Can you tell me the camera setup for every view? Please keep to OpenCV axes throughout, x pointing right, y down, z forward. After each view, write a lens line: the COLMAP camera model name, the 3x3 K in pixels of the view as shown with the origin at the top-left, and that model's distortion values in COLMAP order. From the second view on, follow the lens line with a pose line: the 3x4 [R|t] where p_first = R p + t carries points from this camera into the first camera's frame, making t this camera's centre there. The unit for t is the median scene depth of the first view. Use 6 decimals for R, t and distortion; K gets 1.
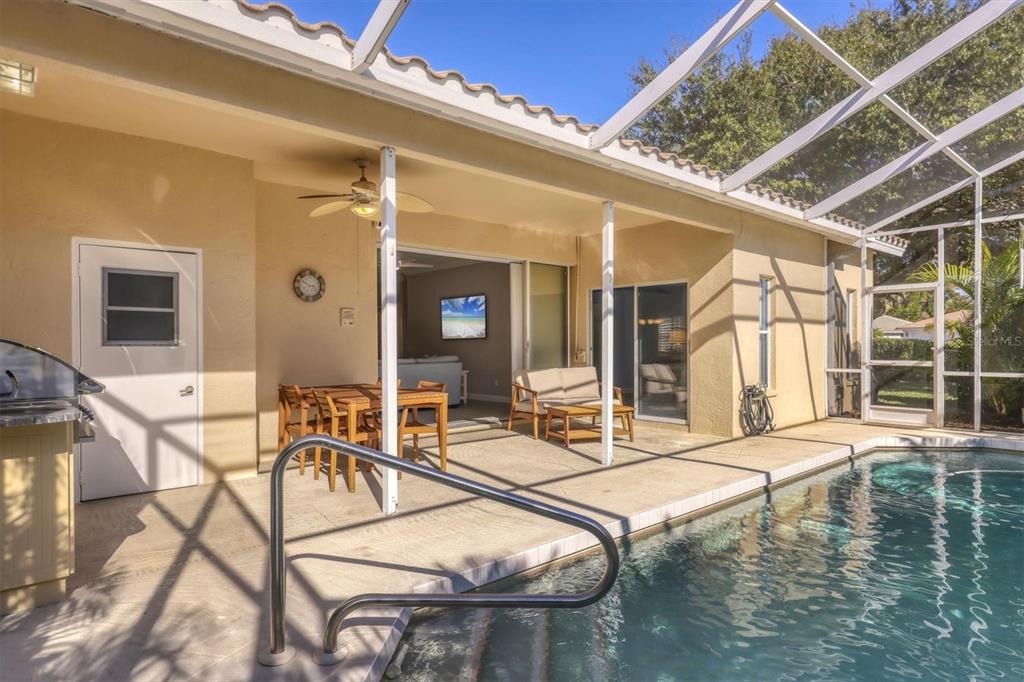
lens RADIAL K [[595.1, 0, 512.0], [0, 595.1, 341.0], [0, 0, 1]] dist [0.000824, 0.000108]
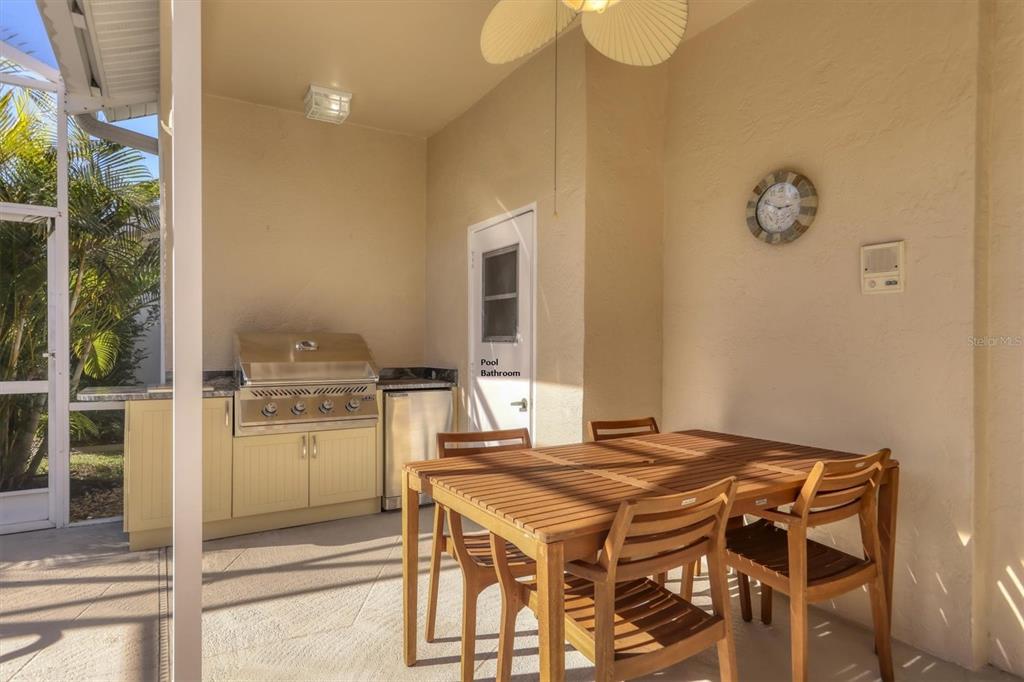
lens RADIAL K [[557.5, 0, 512.0], [0, 557.5, 341.0], [0, 0, 1]] dist [0.001703, 0.000274]
pose [[-0.194935, 0.009047, -0.980774, 0.094649], [0.006761, 0.999946, 0.007880, 0.000913], [0.980793, -0.005095, -0.194985, 0.899821]]
